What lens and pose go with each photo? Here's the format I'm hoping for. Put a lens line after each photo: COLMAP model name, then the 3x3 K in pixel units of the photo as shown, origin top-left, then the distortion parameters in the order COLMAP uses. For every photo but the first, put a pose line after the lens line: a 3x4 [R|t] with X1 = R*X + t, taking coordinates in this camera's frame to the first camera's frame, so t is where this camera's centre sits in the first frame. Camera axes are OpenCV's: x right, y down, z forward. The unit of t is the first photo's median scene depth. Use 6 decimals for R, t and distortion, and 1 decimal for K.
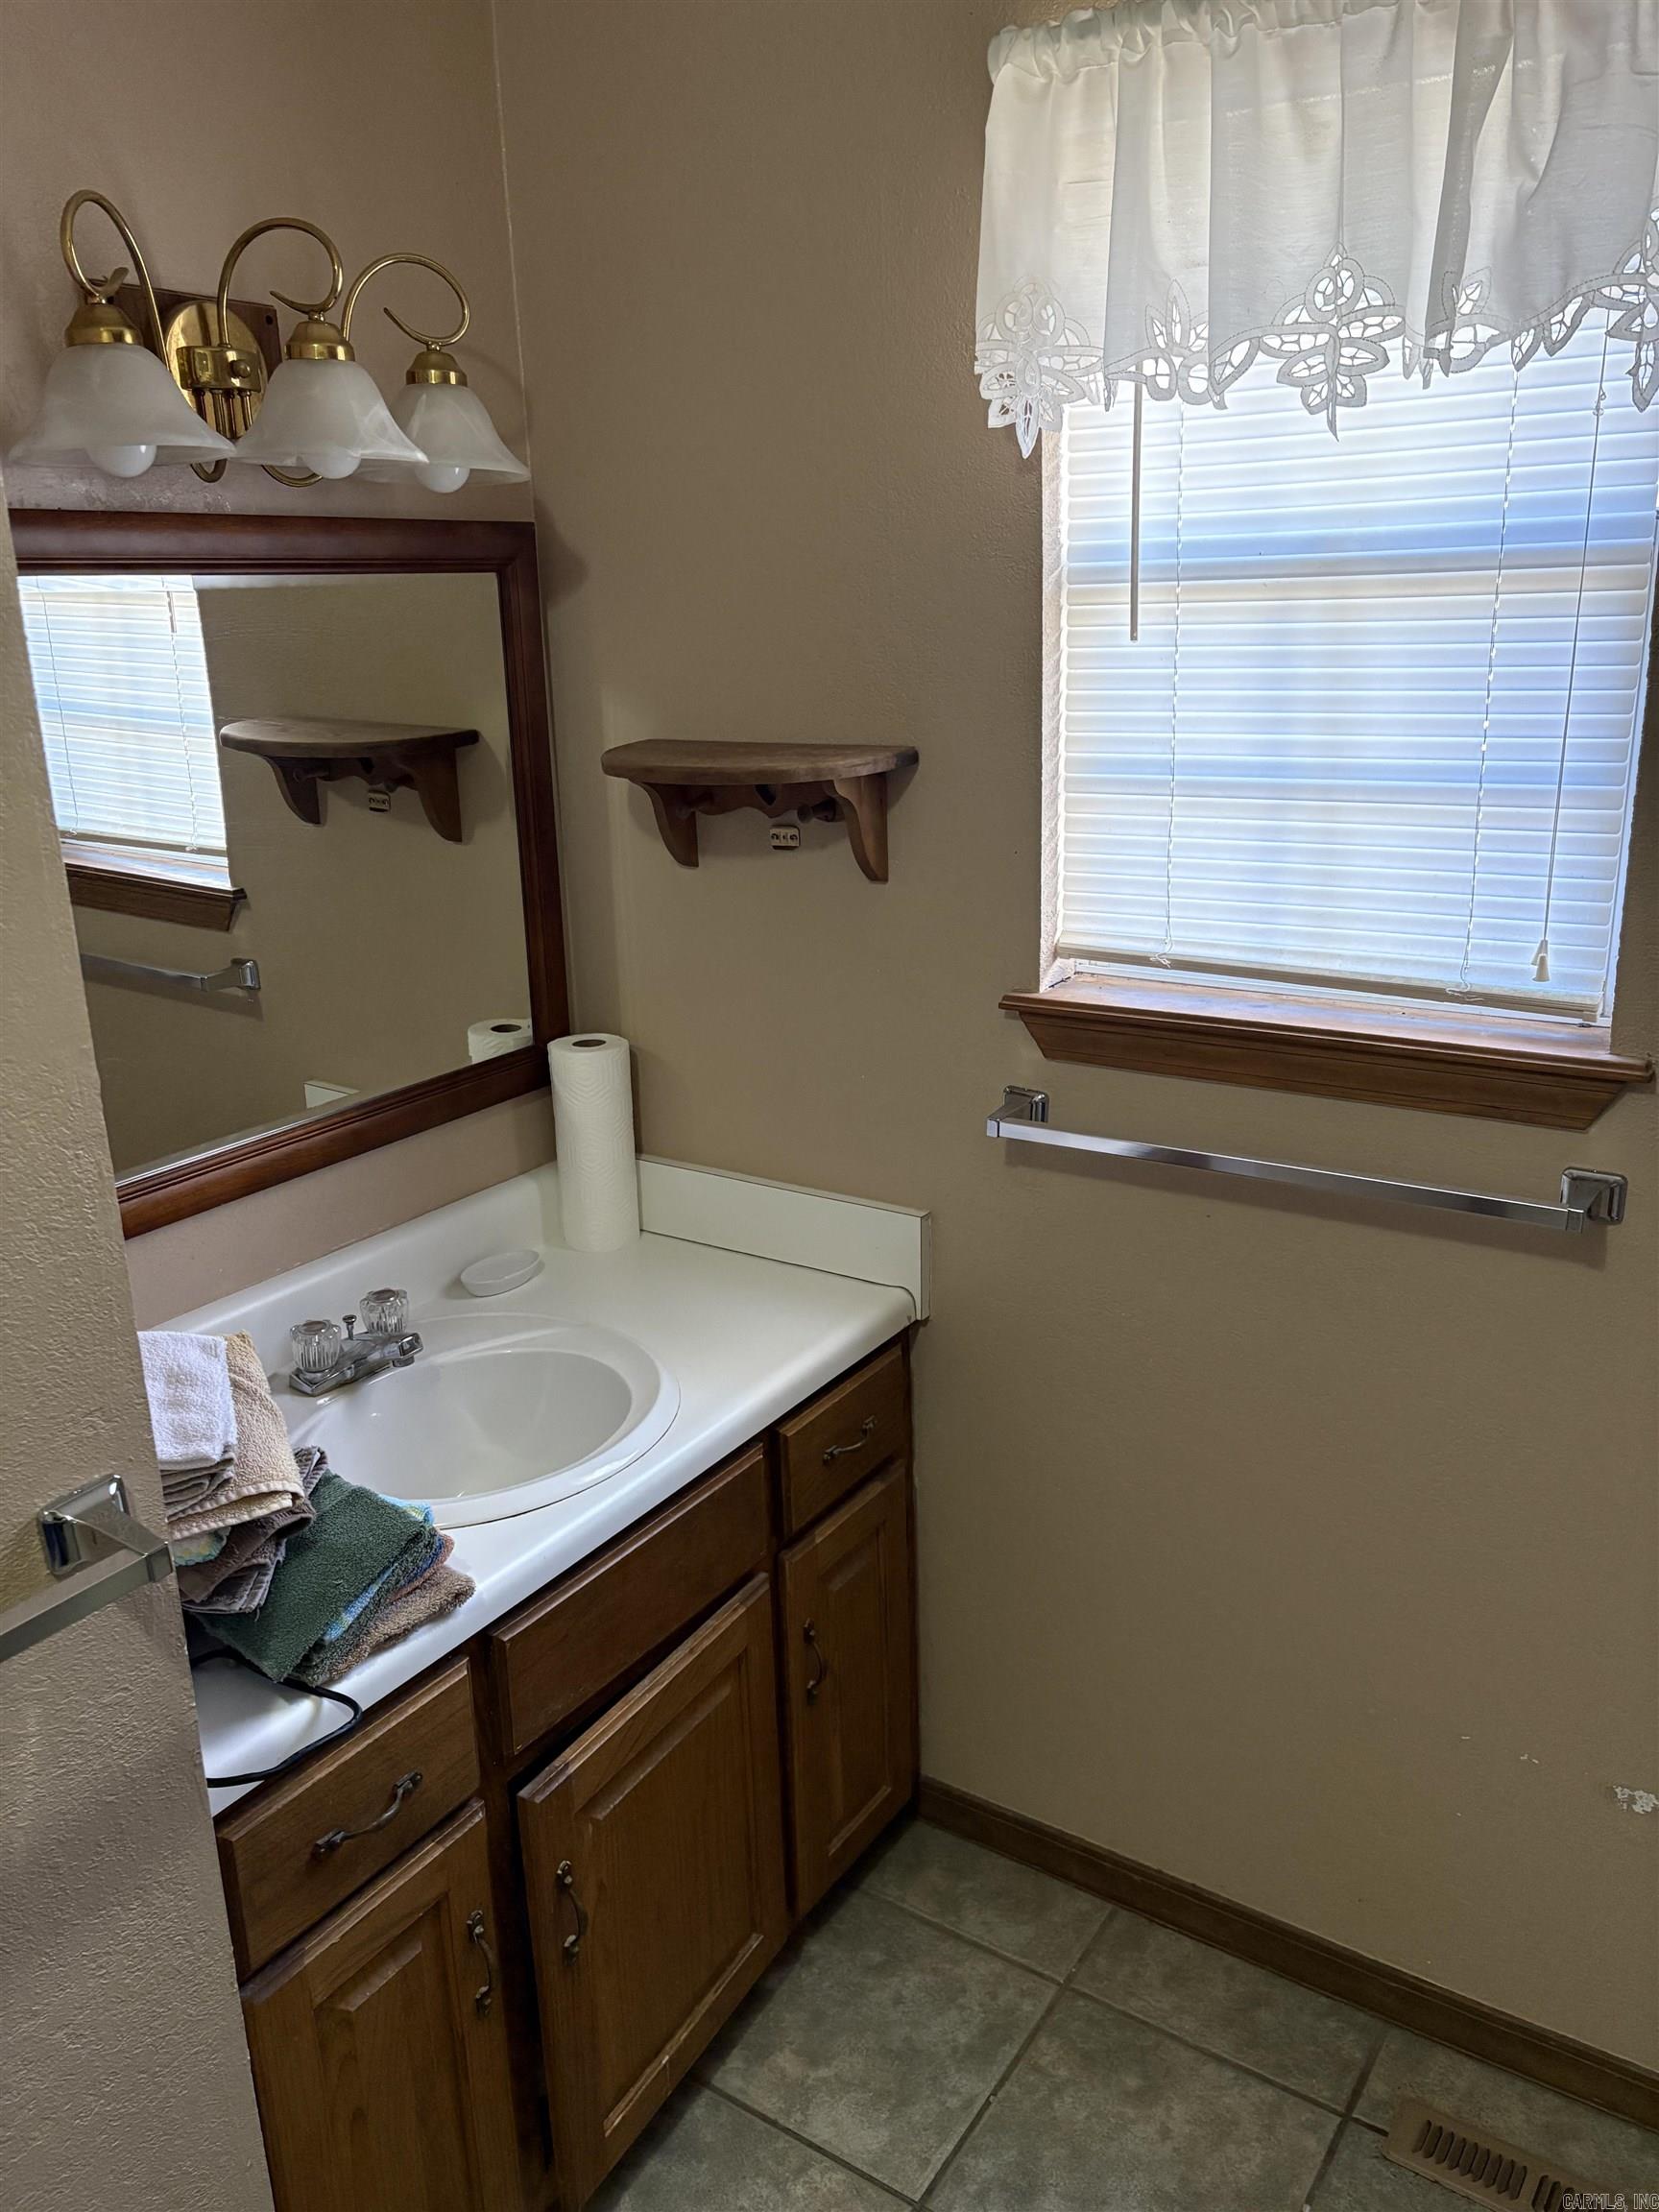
lens RADIAL K [[1675.0, 0, 829.5], [0, 1675.0, 1106.0], [0, 0, 1]] dist [0.076511, -0.091347]
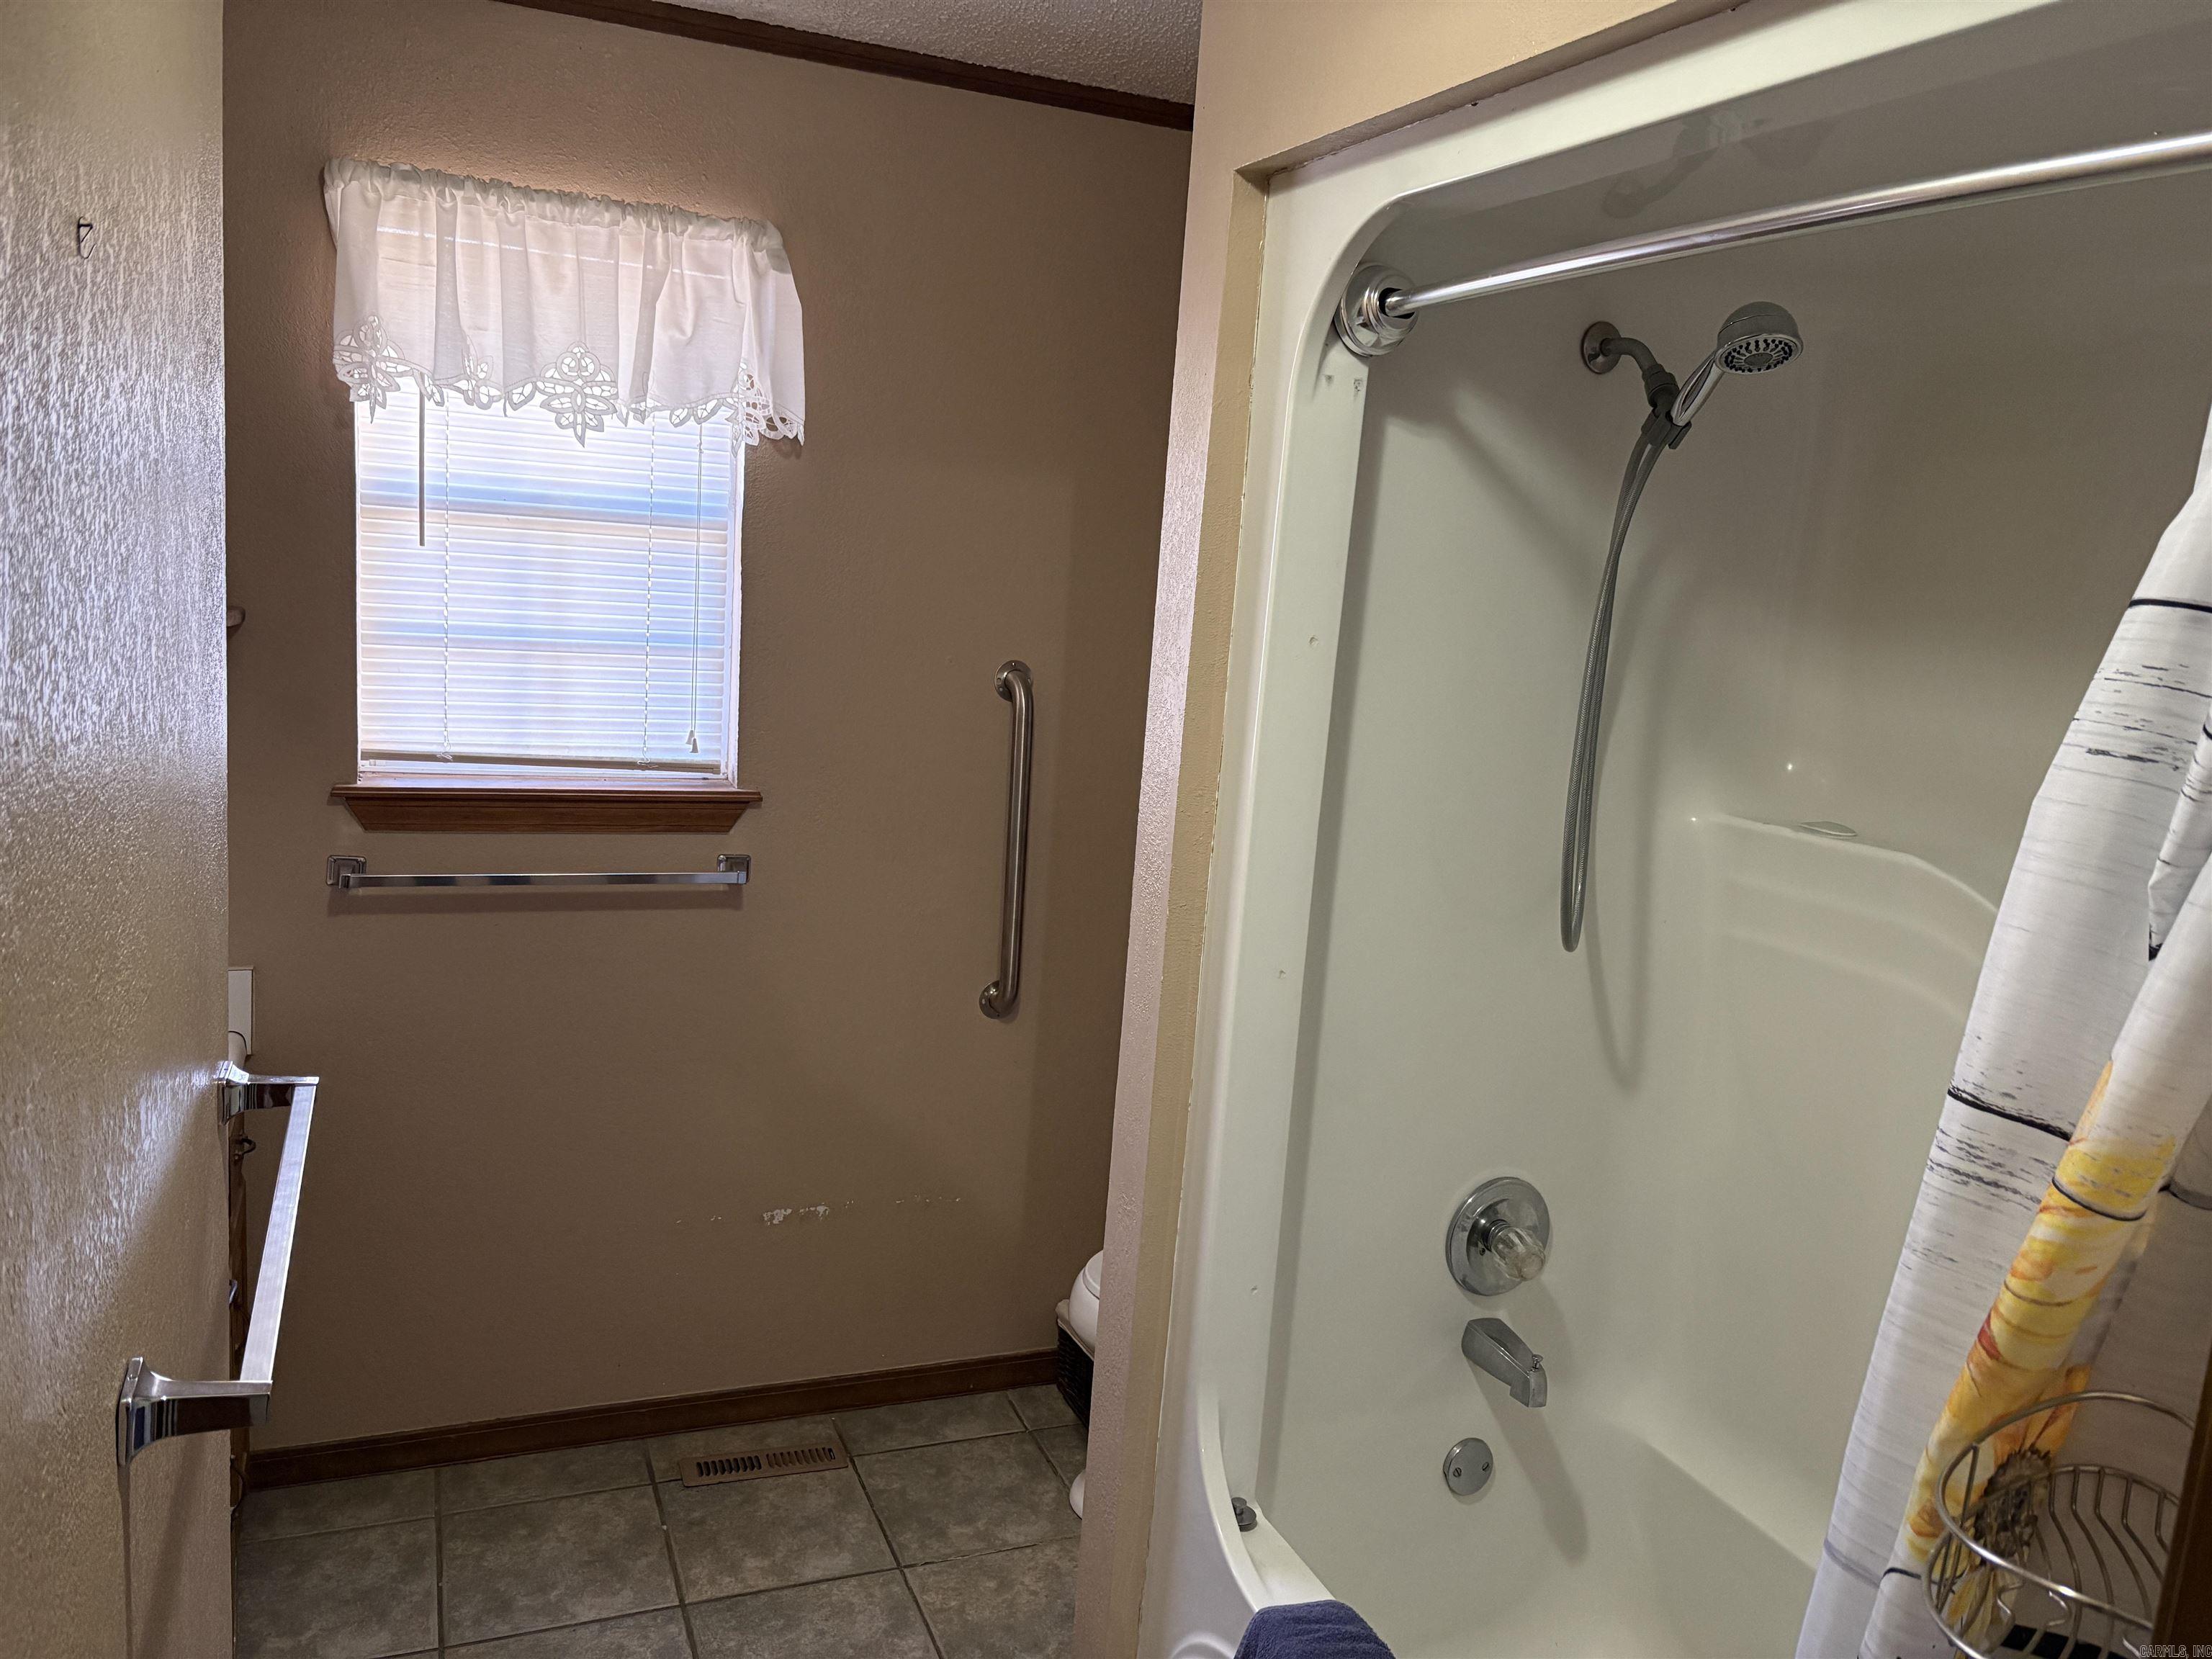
lens RADIAL K [[1675.0, 0, 1111.6], [0, 1675.0, 824.9], [0, 0, 1]] dist [0.076511, -0.091347]
pose [[0.552000, -0.064844, 0.831319, -0.784043], [0.157553, 0.987124, -0.027619, 0.115108], [-0.818824, 0.146222, 0.555109, -0.324231]]
